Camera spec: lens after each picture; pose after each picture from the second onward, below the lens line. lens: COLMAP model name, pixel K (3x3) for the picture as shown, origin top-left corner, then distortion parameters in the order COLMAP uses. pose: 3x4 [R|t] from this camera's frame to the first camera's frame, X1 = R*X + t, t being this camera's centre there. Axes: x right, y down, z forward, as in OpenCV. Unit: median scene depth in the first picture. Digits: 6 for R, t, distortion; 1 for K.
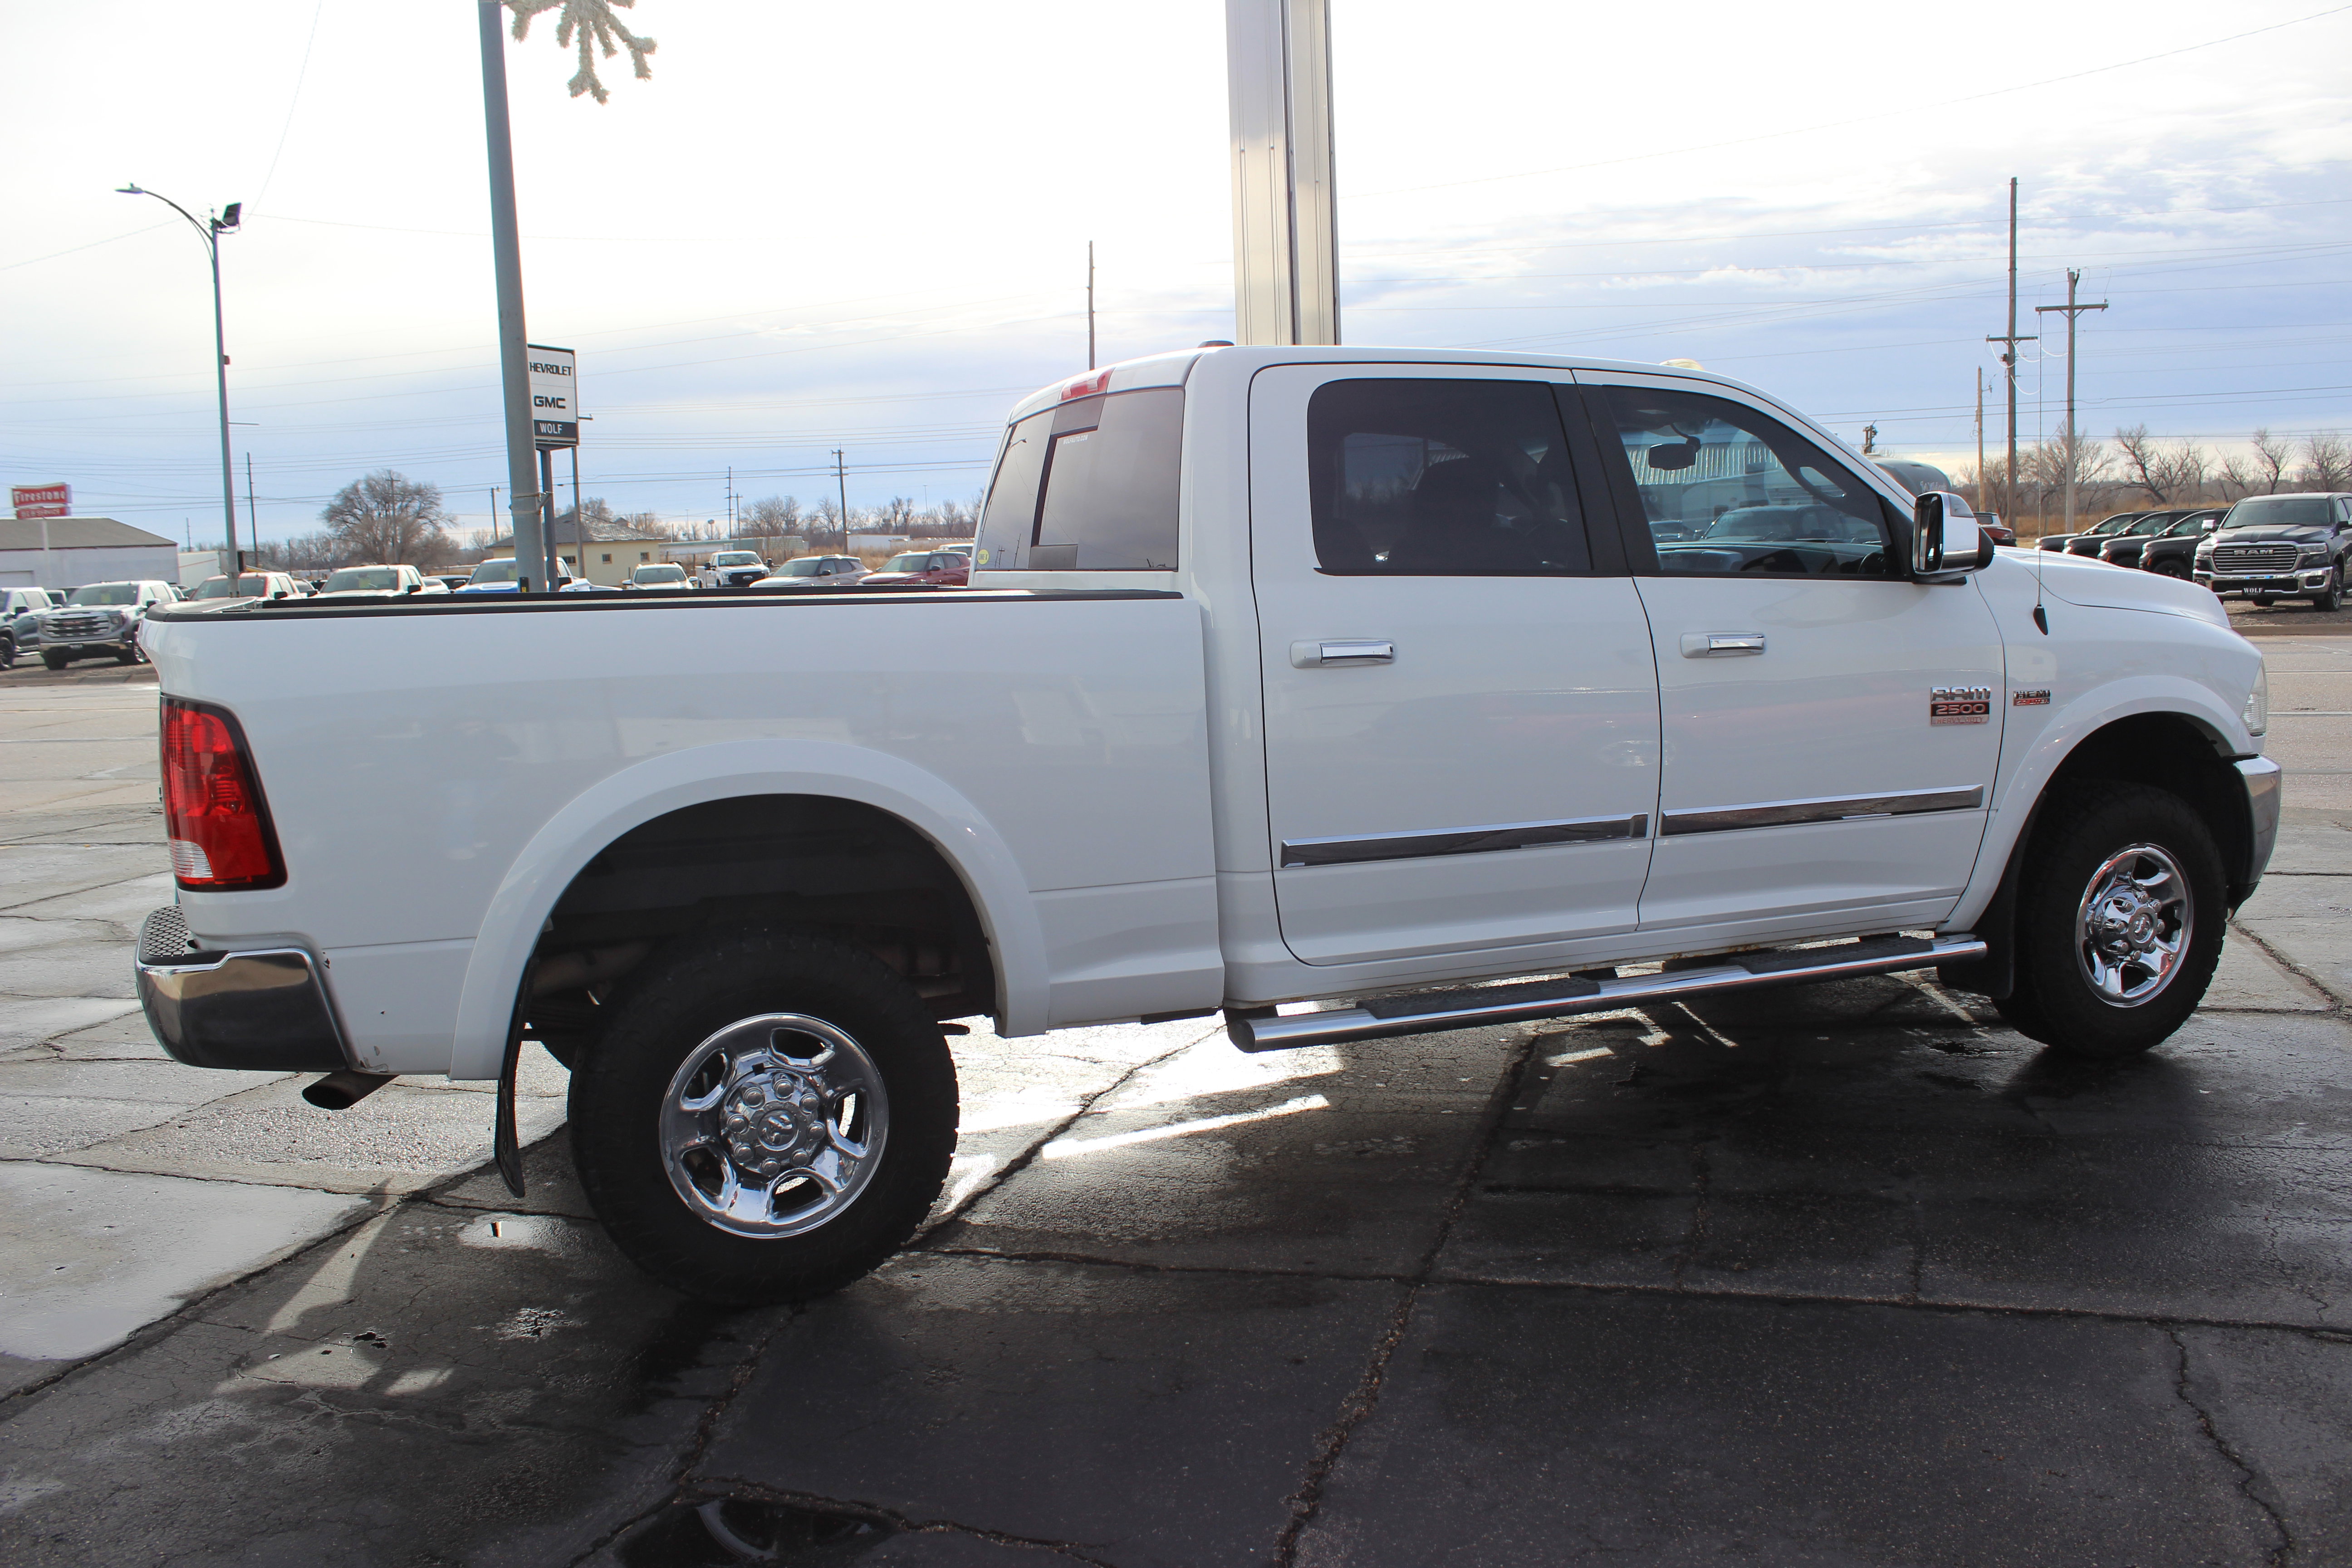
lens RADIAL K [[1947.6, 0, 1191.3], [0, 1947.6, 854.0], [0, 0, 1]] dist [-0.151580, 0.111838]
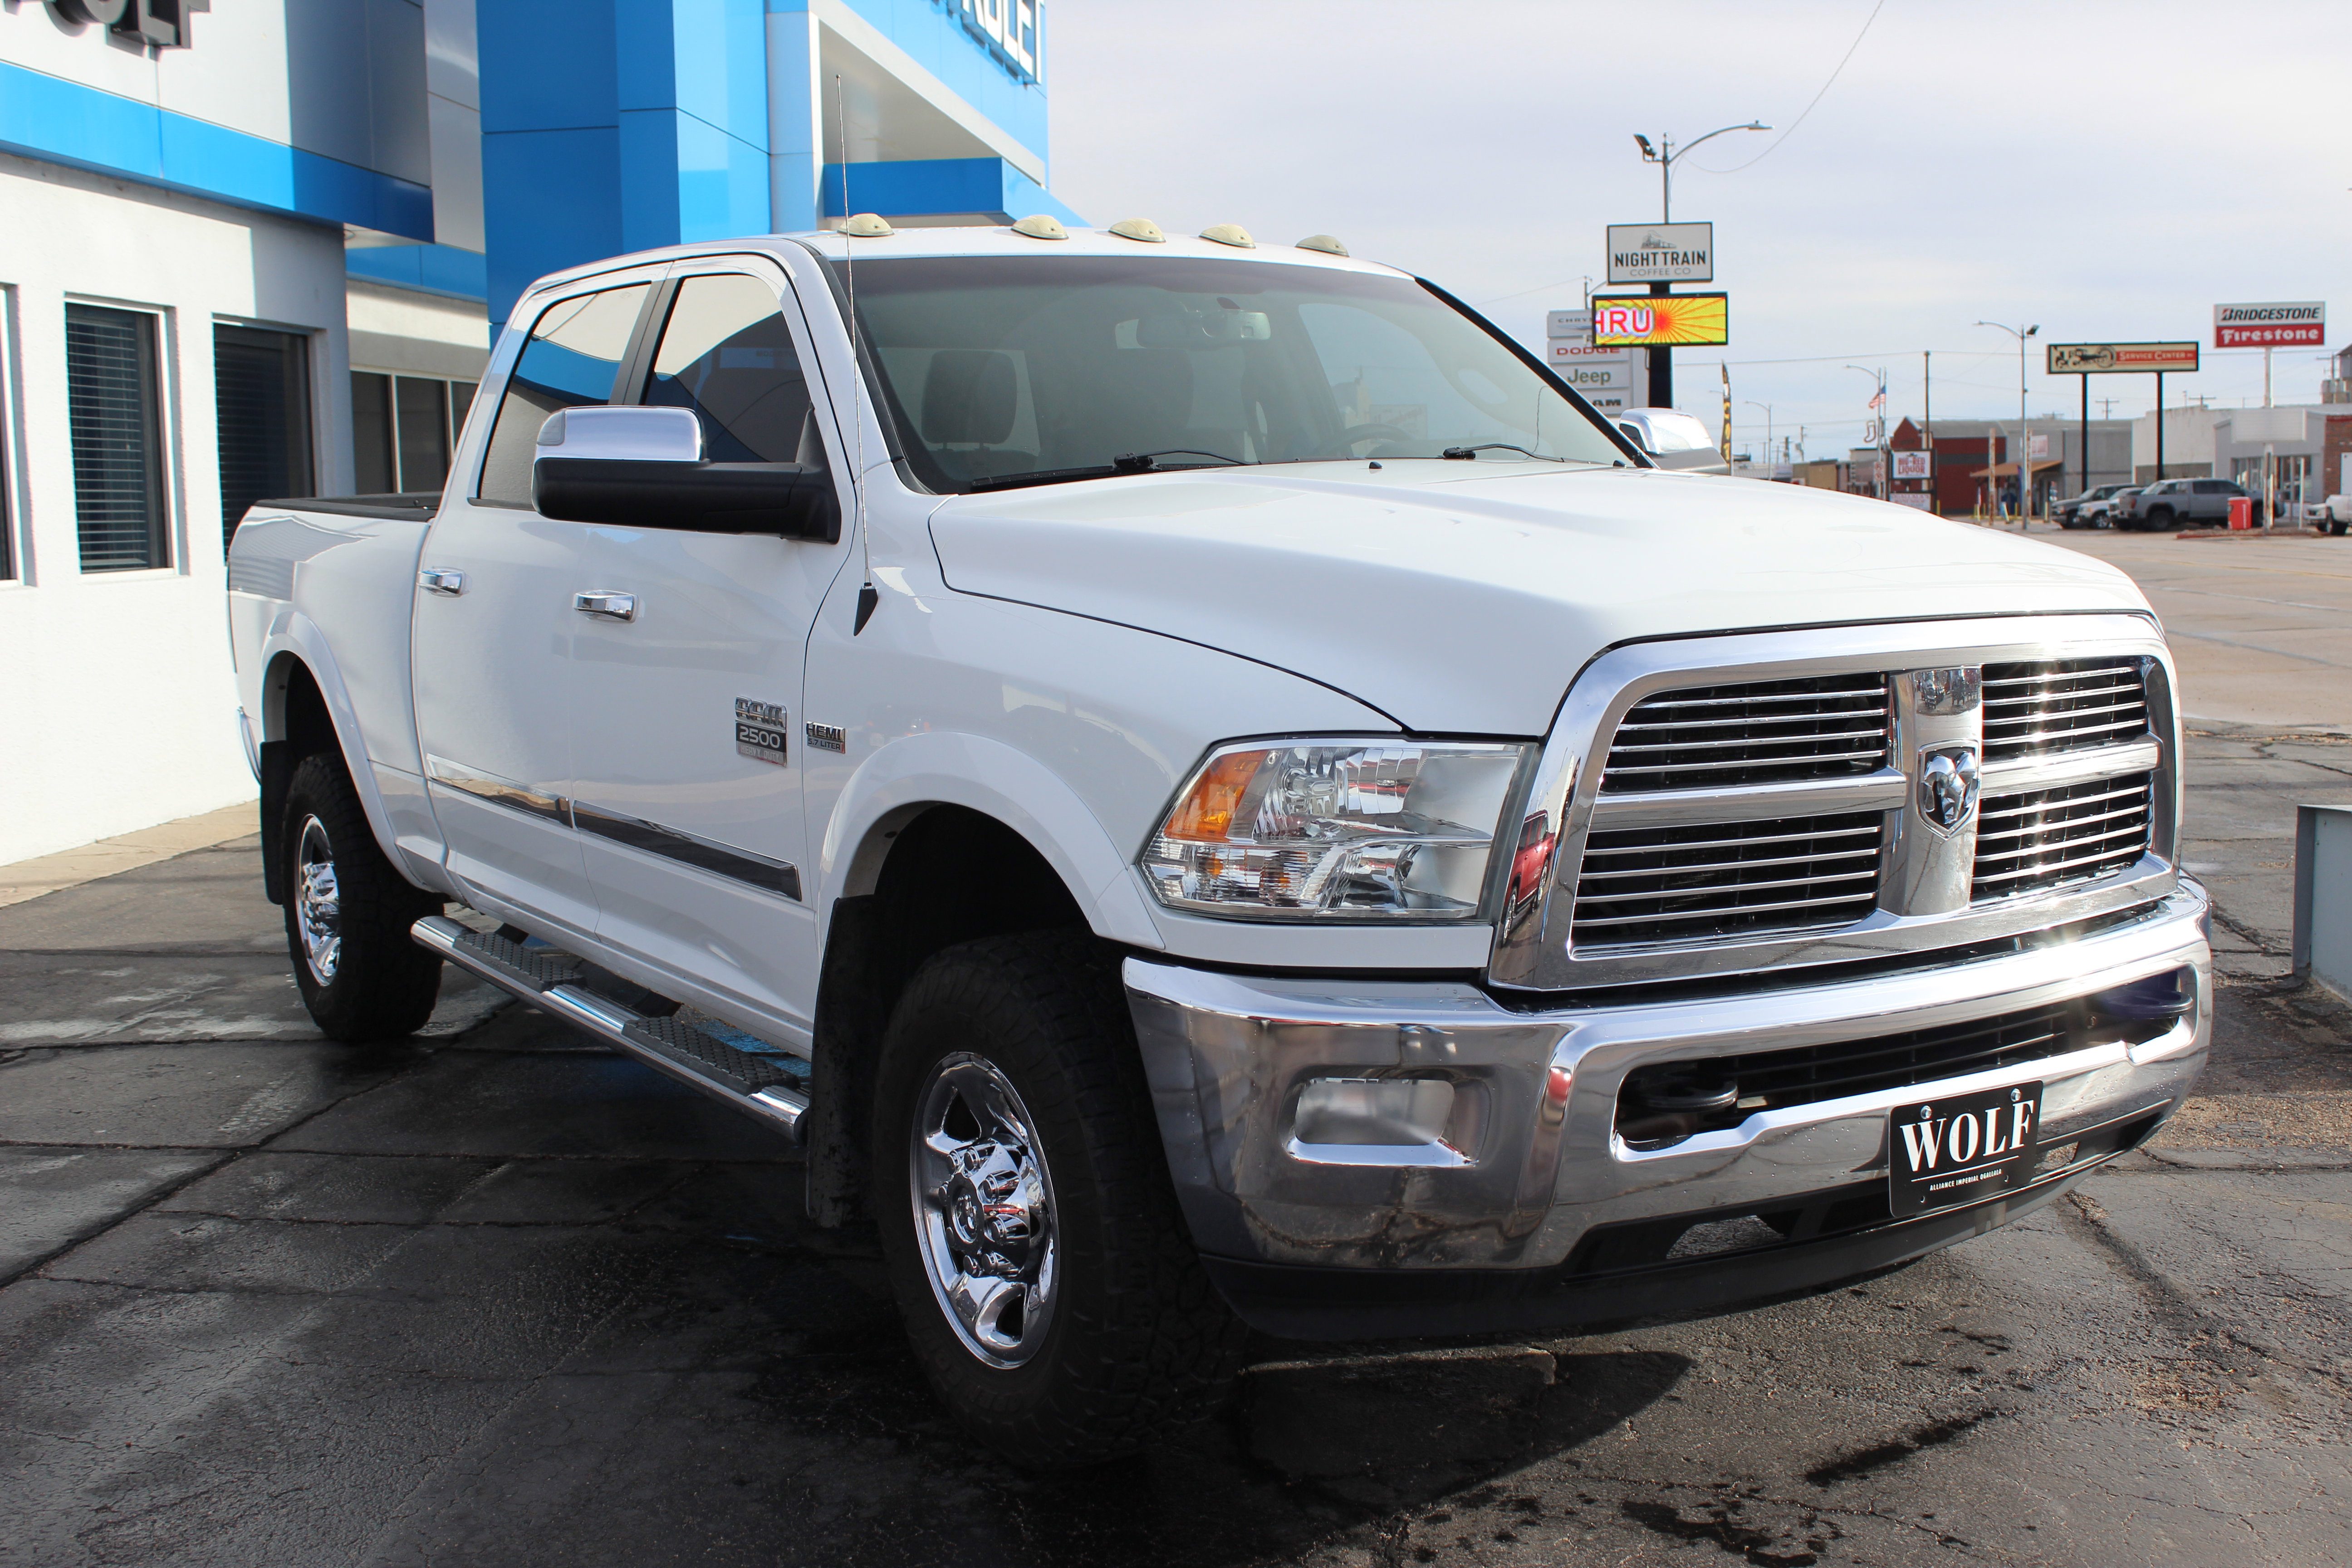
lens RADIAL K [[2618.3, 0, 1212.8], [0, 2618.3, 852.5], [0, 0, 1]] dist [-0.085122, 0.000000]
pose [[0.182753, 0.164385, -0.969319, 1.176923], [-0.143627, 0.979810, 0.139085, -0.165994], [0.972611, 0.113802, 0.202674, 0.887940]]
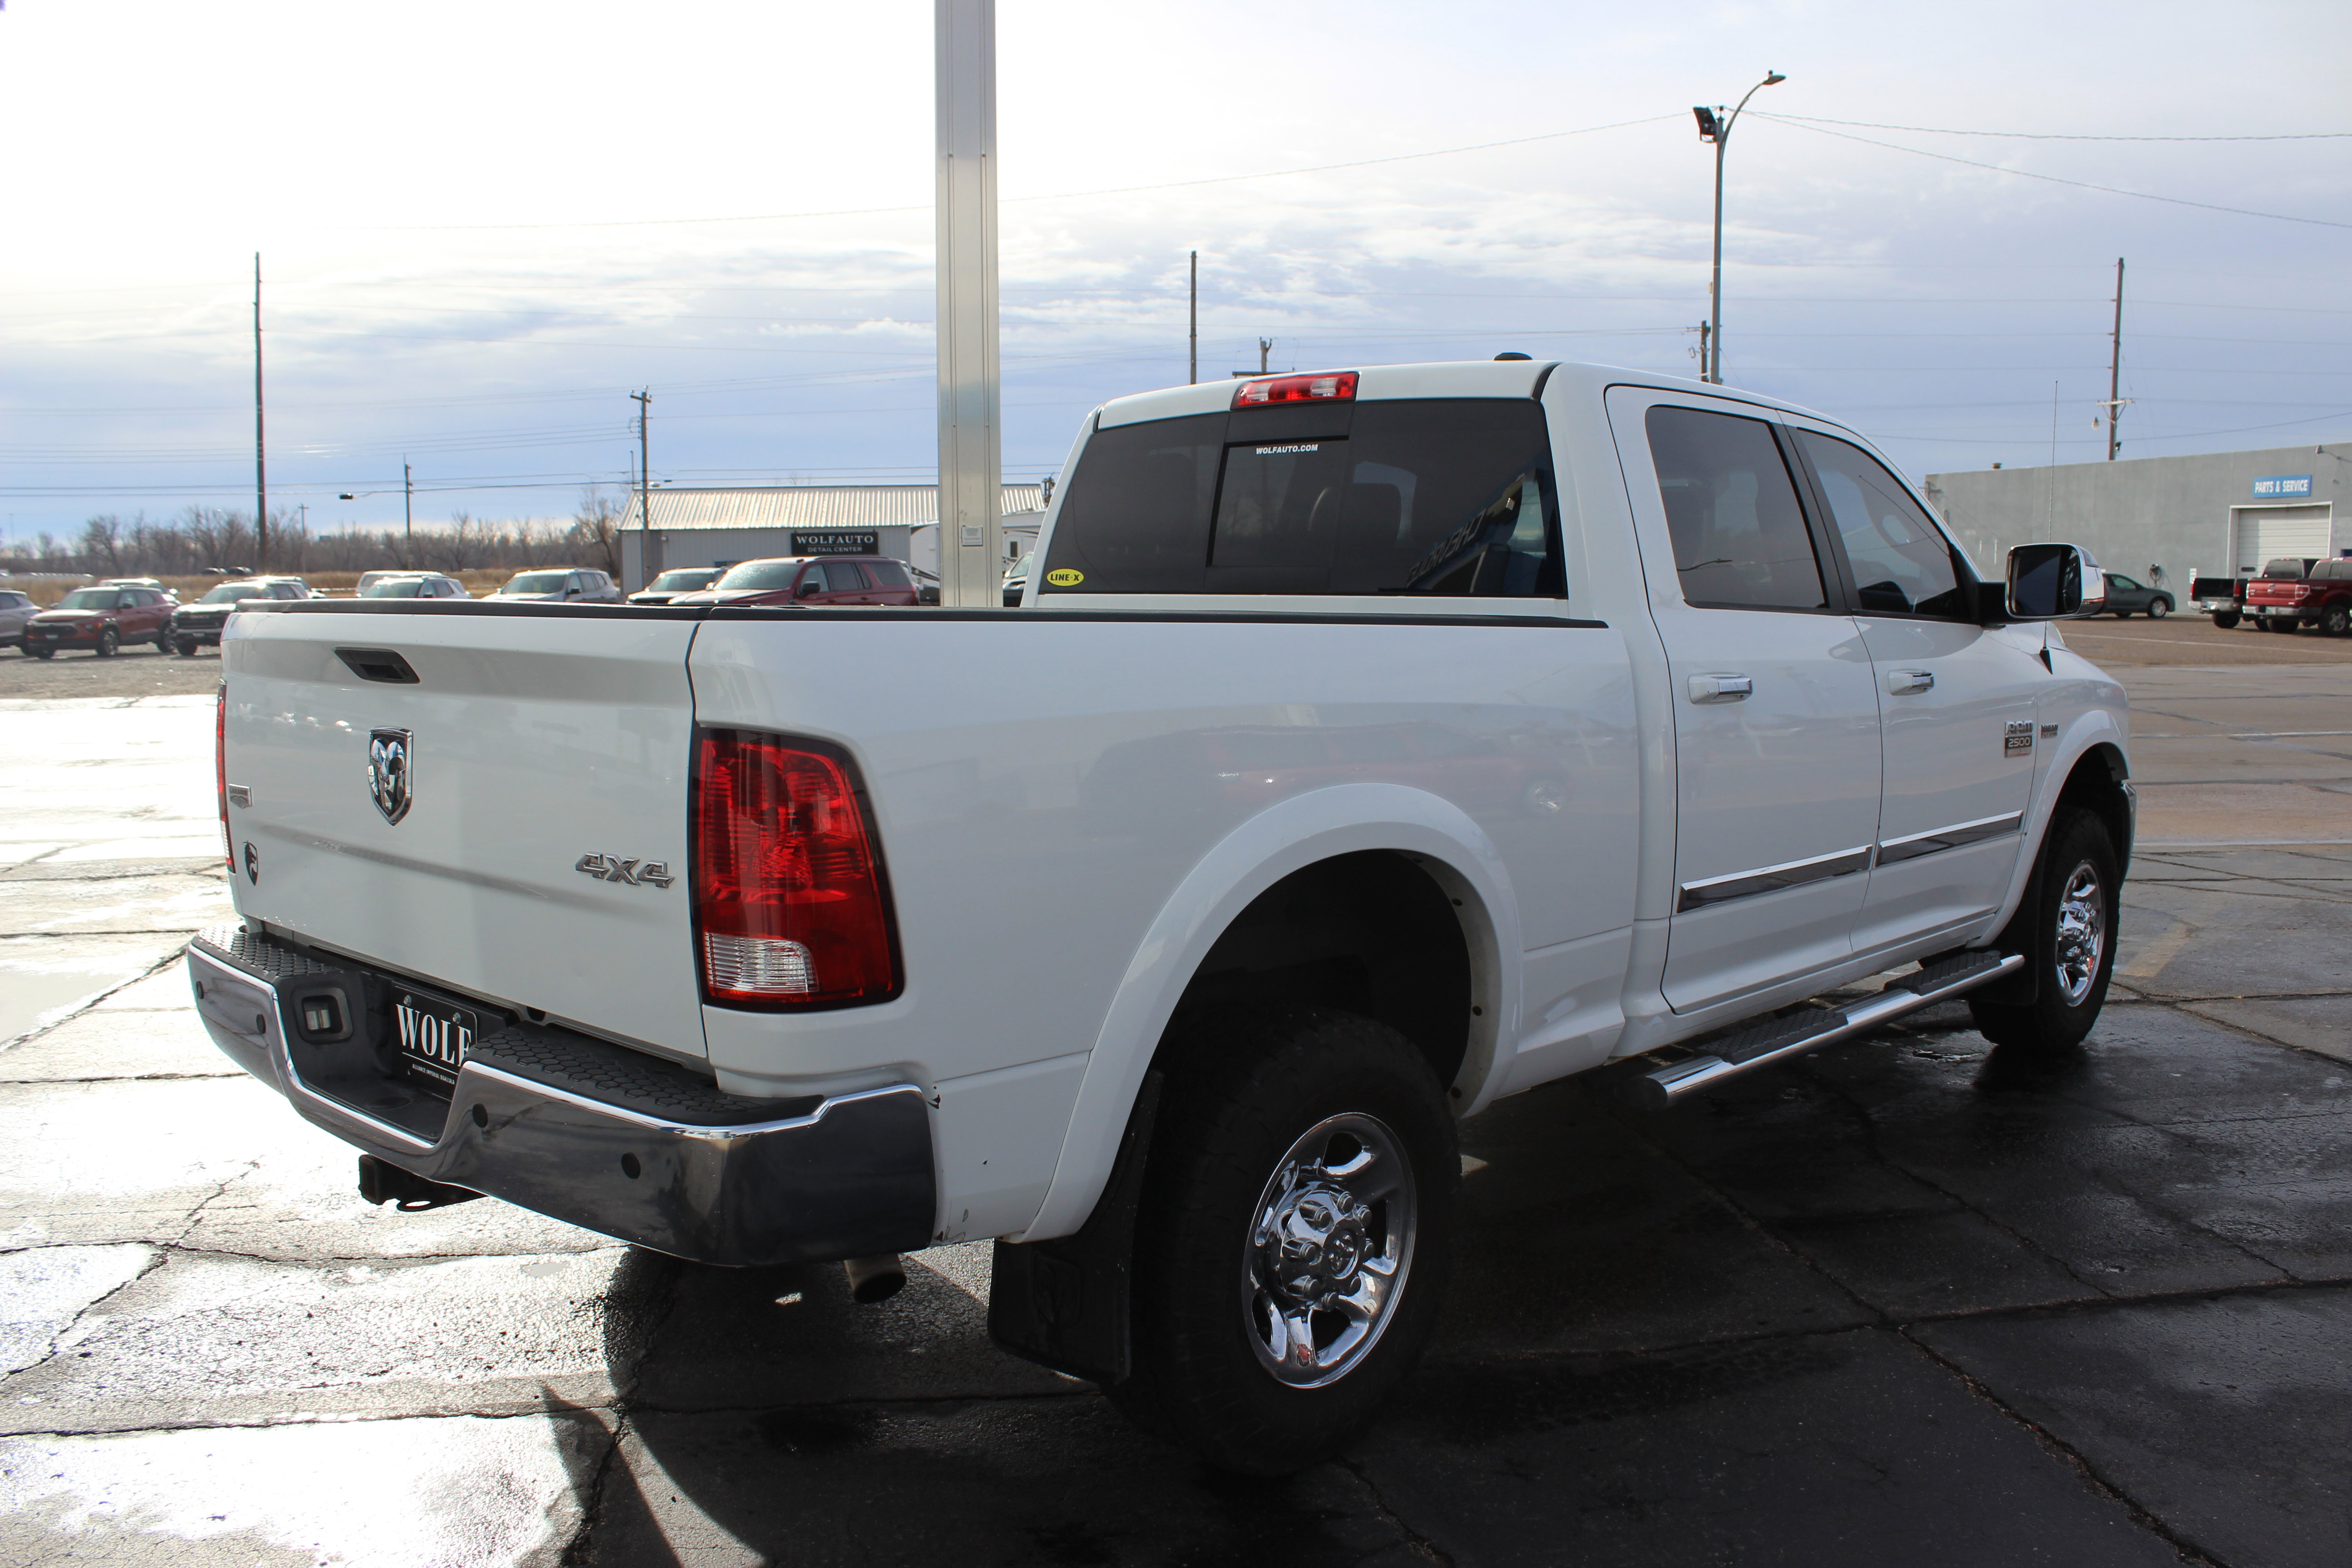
lens RADIAL K [[1947.6, 0, 1184.2], [0, 1947.6, 853.2], [0, 0, 1]] dist [-0.151580, 0.111838]
pose [[0.910683, -0.031218, 0.411924, -0.439703], [0.040838, 0.999060, -0.014570, -0.014626], [-0.411082, 0.030091, 0.911102, 0.187907]]
